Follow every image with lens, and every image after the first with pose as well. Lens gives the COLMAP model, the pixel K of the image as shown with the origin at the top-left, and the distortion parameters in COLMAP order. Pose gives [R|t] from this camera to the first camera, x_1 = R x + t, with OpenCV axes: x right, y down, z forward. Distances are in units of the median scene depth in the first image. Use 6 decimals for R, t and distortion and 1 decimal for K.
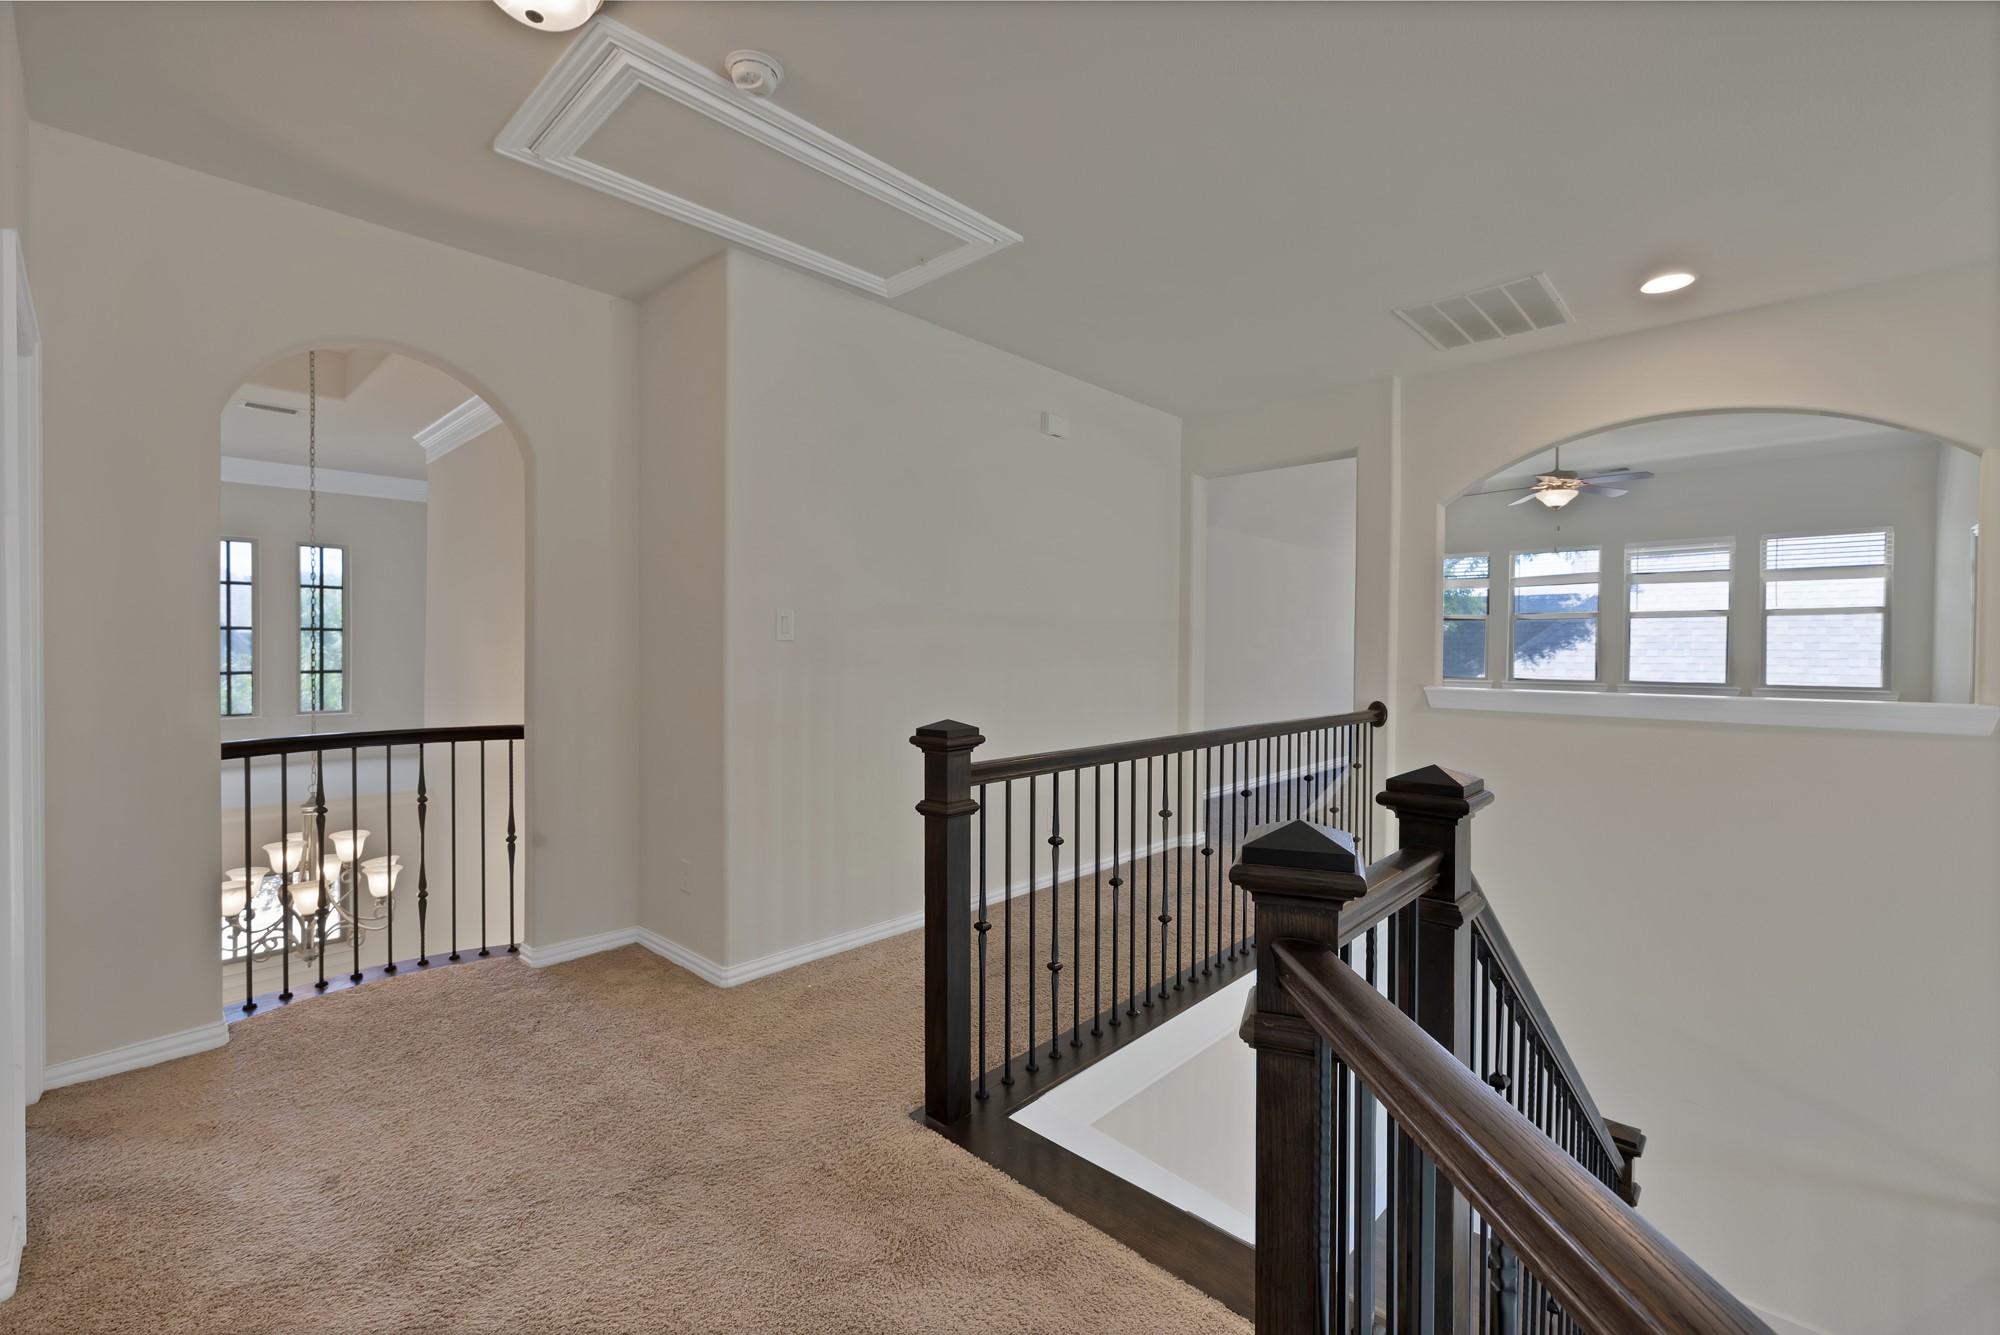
lens RADIAL K [[859.9, 0, 1000.0], [0, 859.9, 655.1], [0, 0, 1]] dist [0.001144, 0.000226]
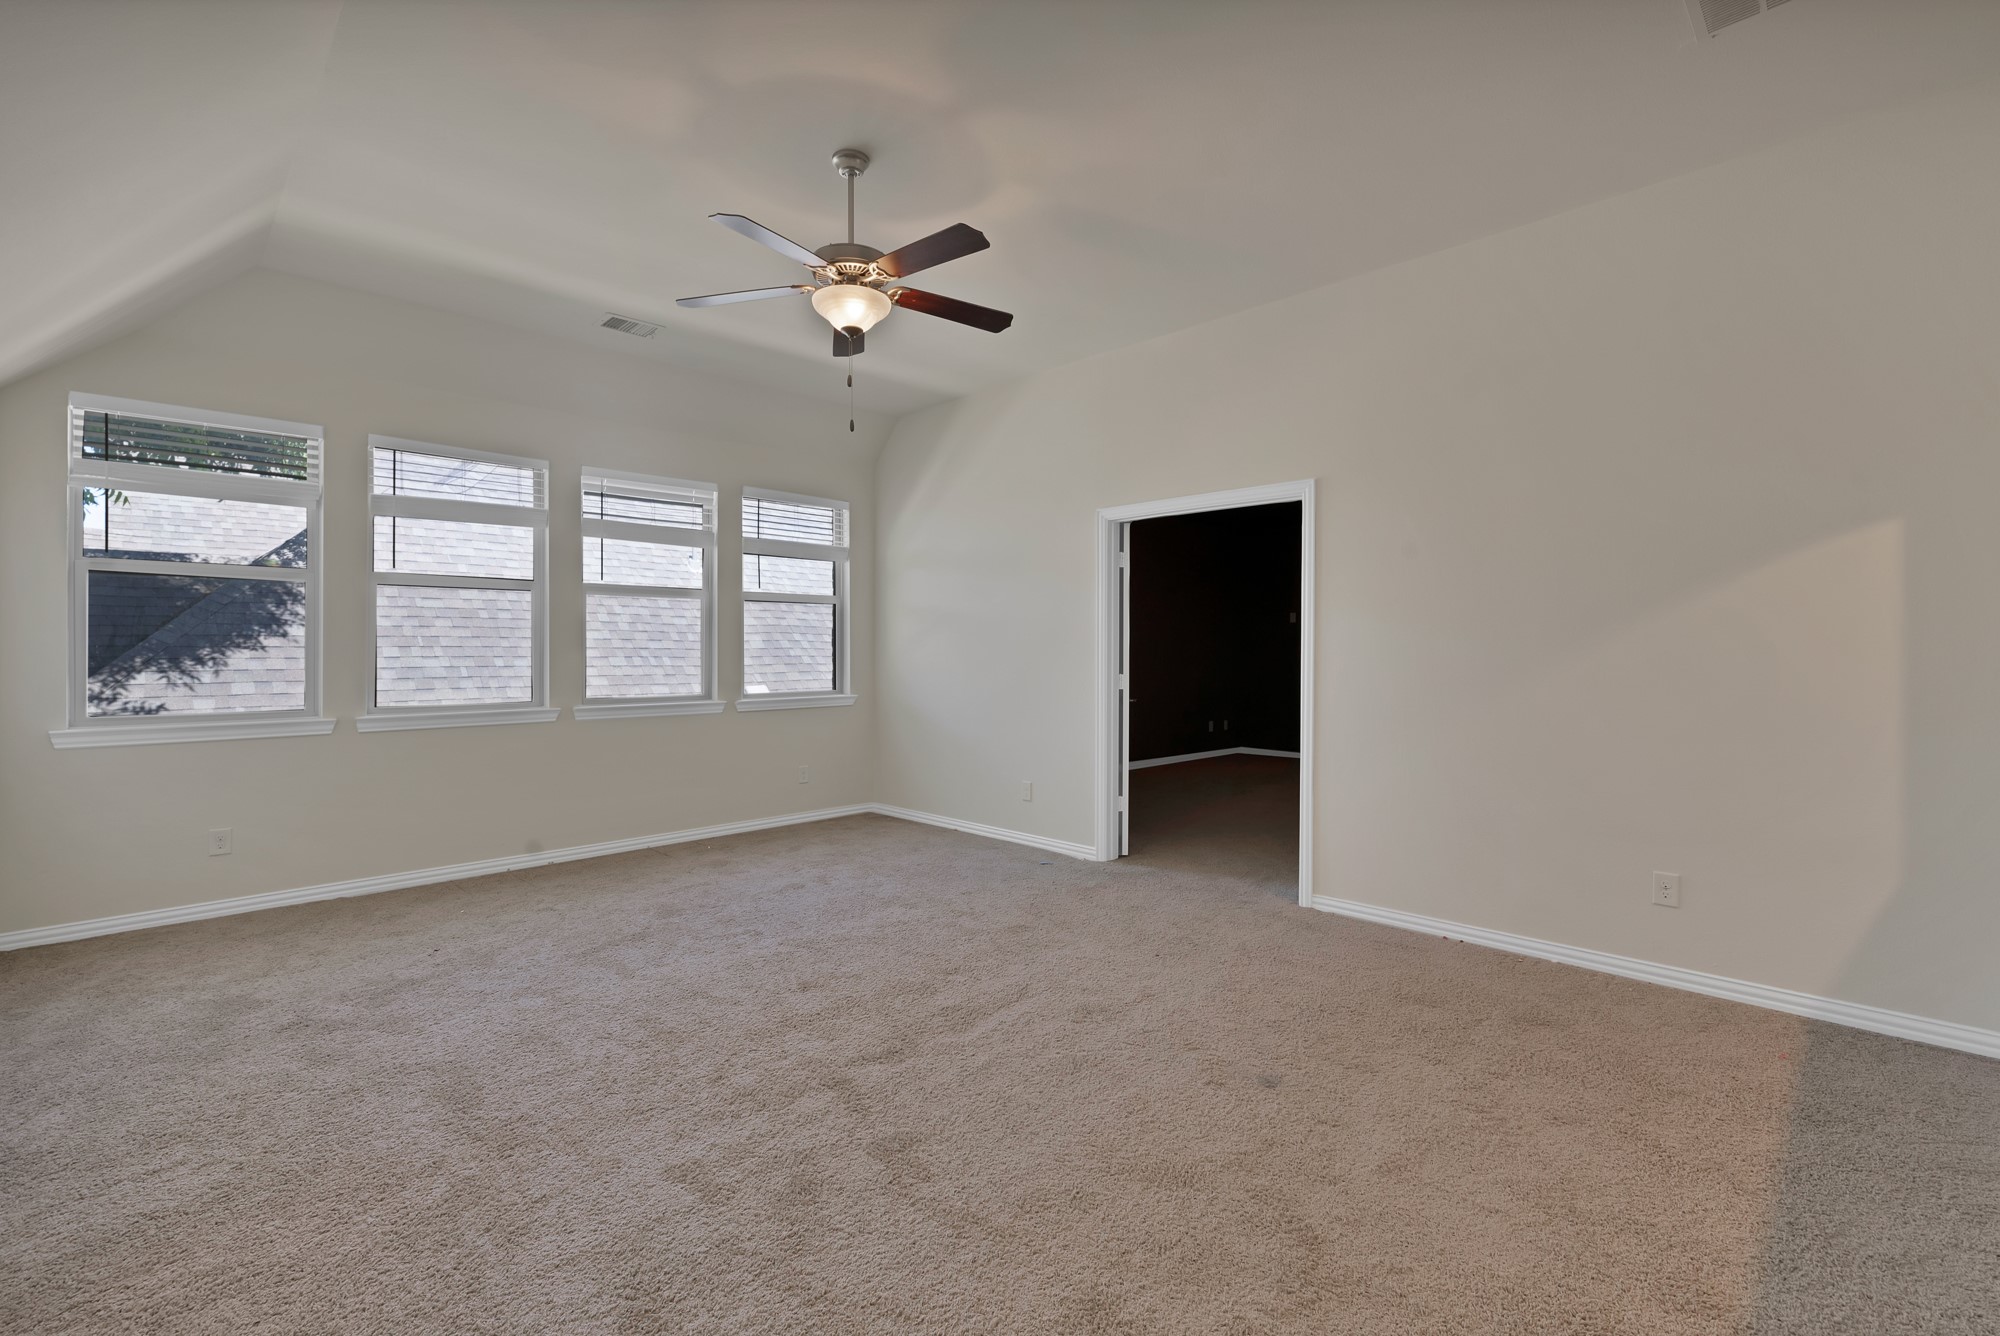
lens RADIAL K [[859.9, 0, 1000.0], [0, 859.9, 655.6], [0, 0, 1]] dist [0.001144, 0.000226]
pose [[0.033437, -0.020588, 0.999229, 0.164750], [0.010327, 0.999742, 0.020253, -0.012589], [-0.999387, 0.009642, 0.033641, 0.735477]]
